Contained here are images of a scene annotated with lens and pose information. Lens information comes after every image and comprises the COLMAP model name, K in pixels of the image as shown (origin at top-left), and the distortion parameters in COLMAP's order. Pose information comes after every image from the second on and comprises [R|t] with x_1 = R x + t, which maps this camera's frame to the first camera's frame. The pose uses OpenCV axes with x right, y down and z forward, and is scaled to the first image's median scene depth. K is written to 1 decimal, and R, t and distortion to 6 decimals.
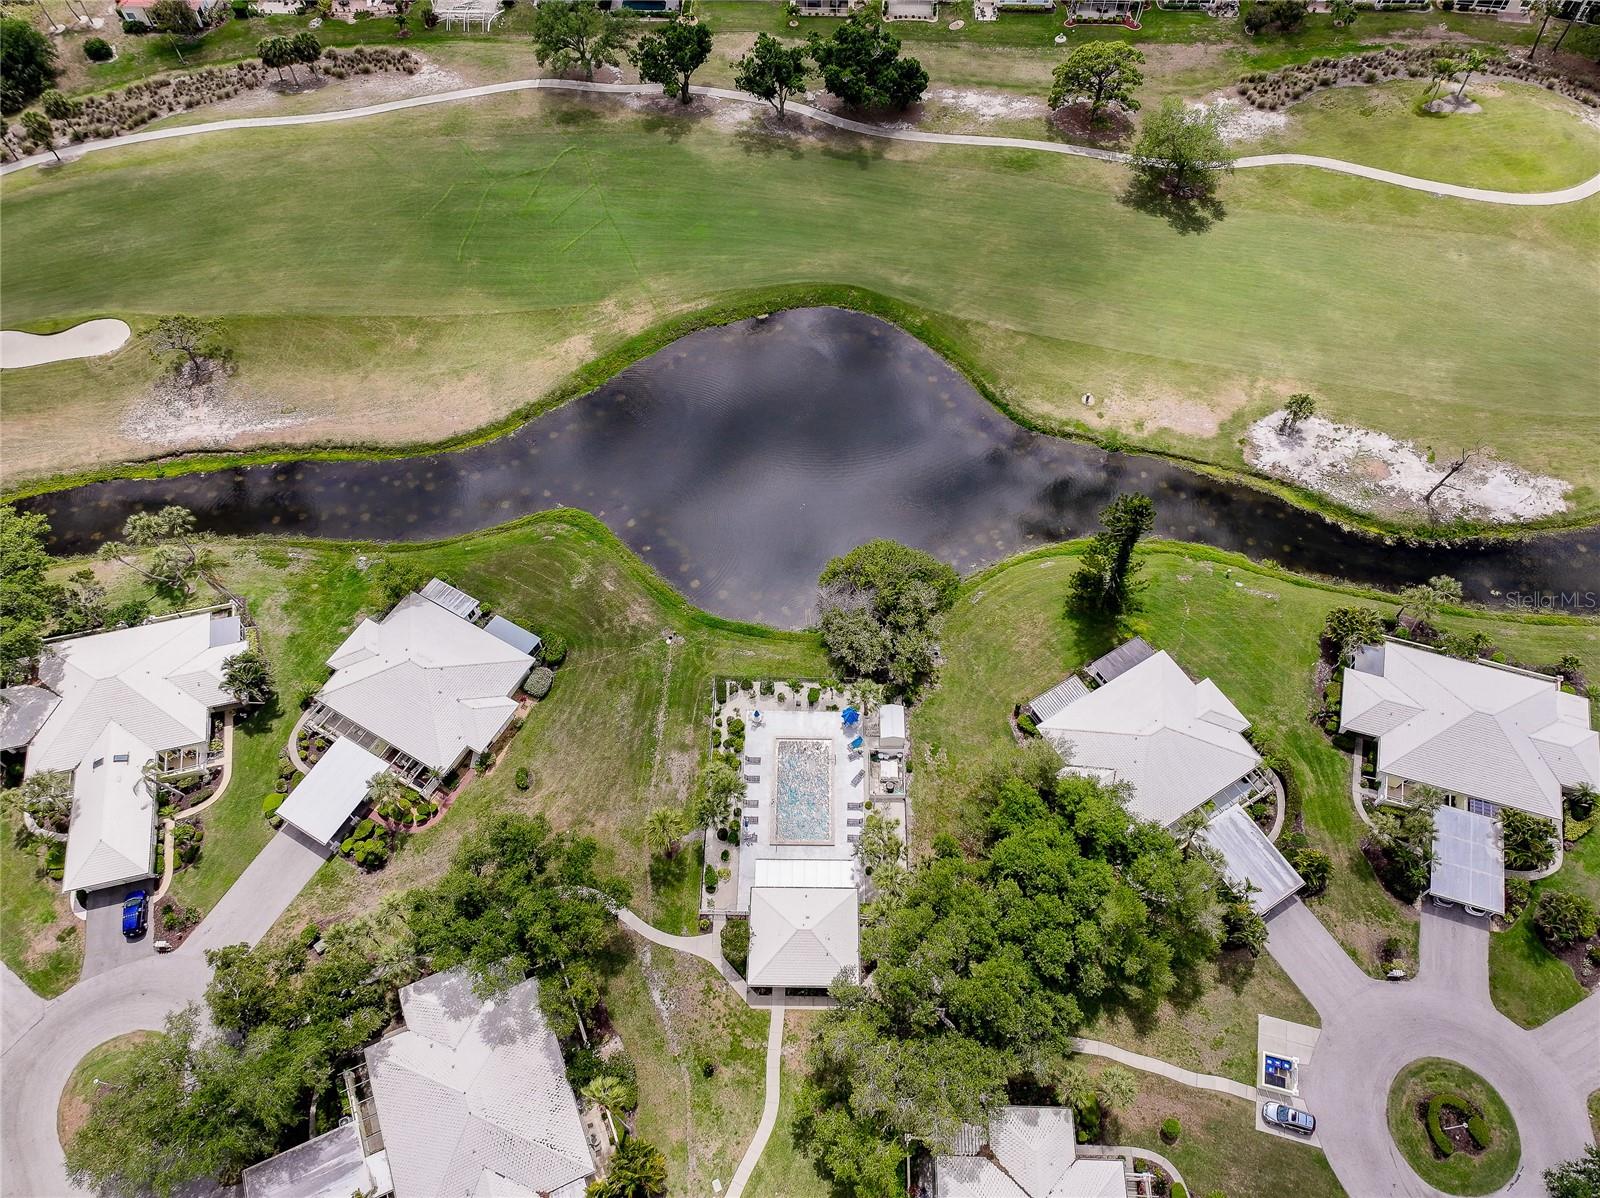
lens RADIAL K [[1174.9, 0, 800.0], [0, 1174.9, 599.0], [0, 0, 1]] dist [0.003123, 0.000923]
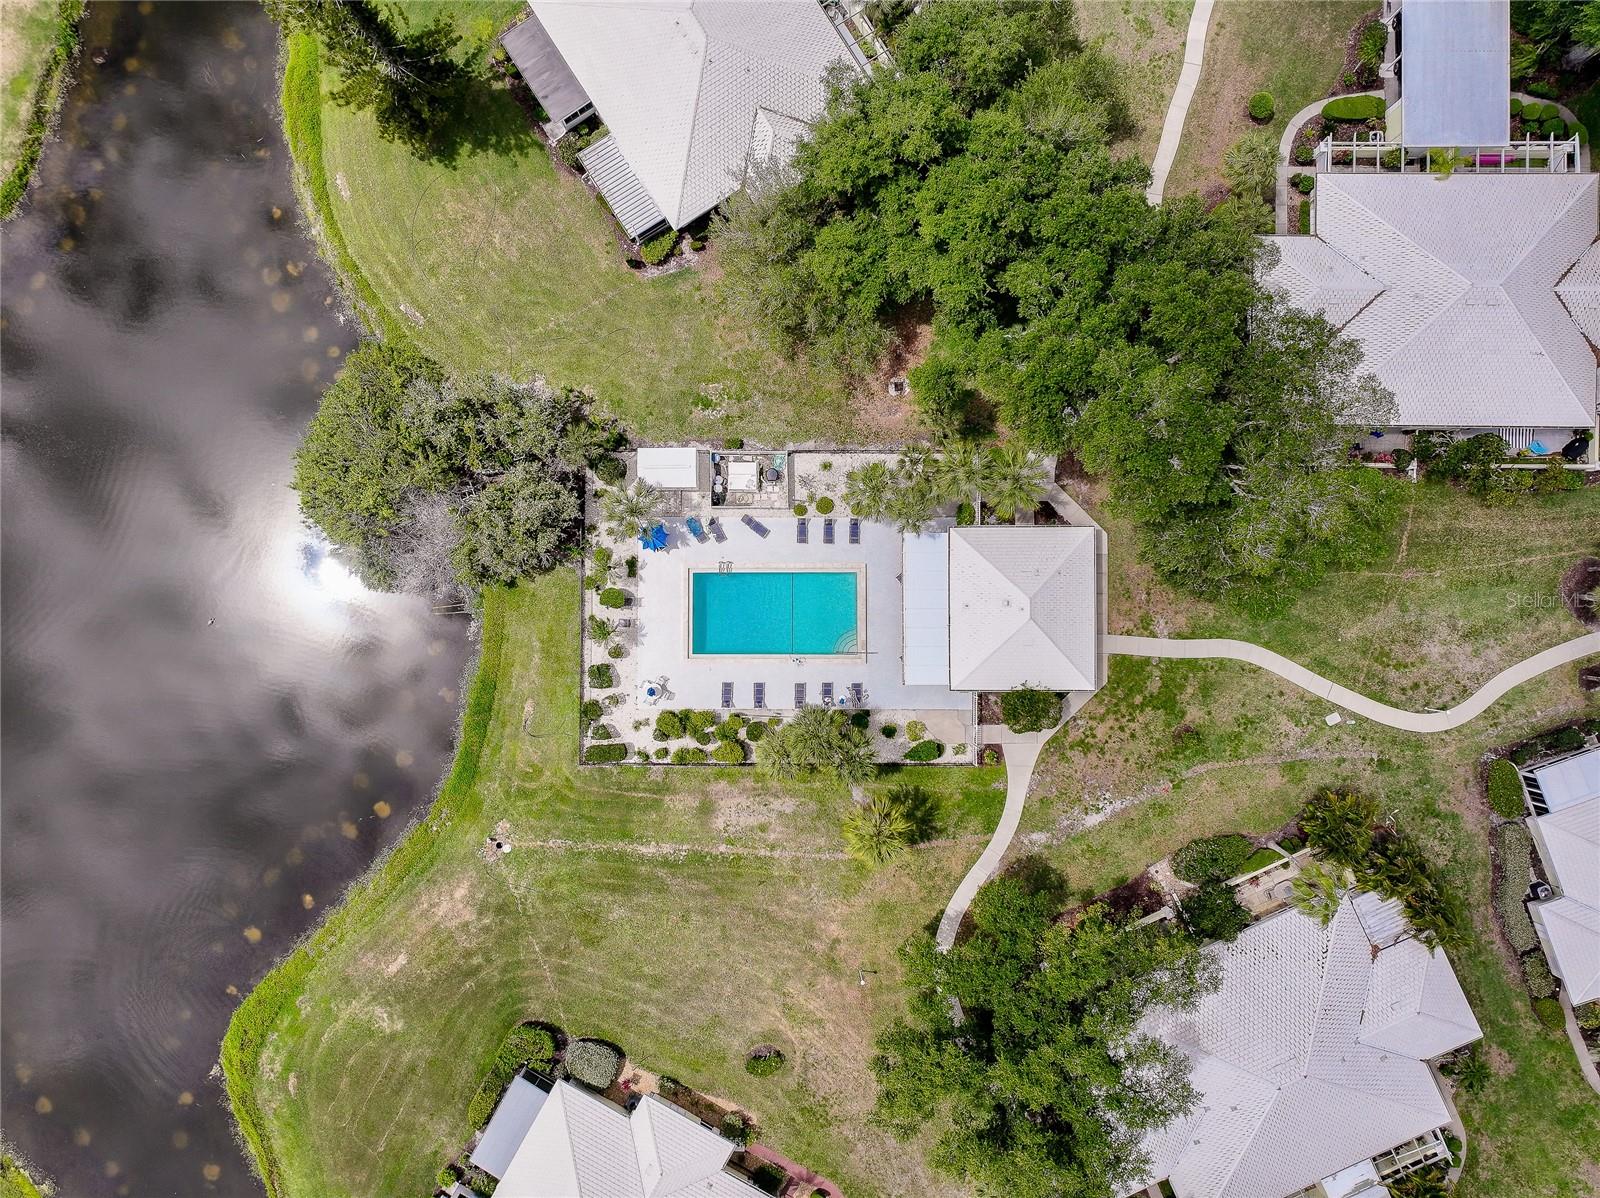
lens RADIAL K [[1174.9, 0, 800.0], [0, 1174.9, 599.0], [0, 0, 1]] dist [0.003123, 0.000923]
pose [[-0.016875, -0.999778, 0.012608, 0.002133], [0.845115, -0.007523, 0.534531, -0.160421], [-0.534318, 0.019675, 0.845055, 0.451661]]
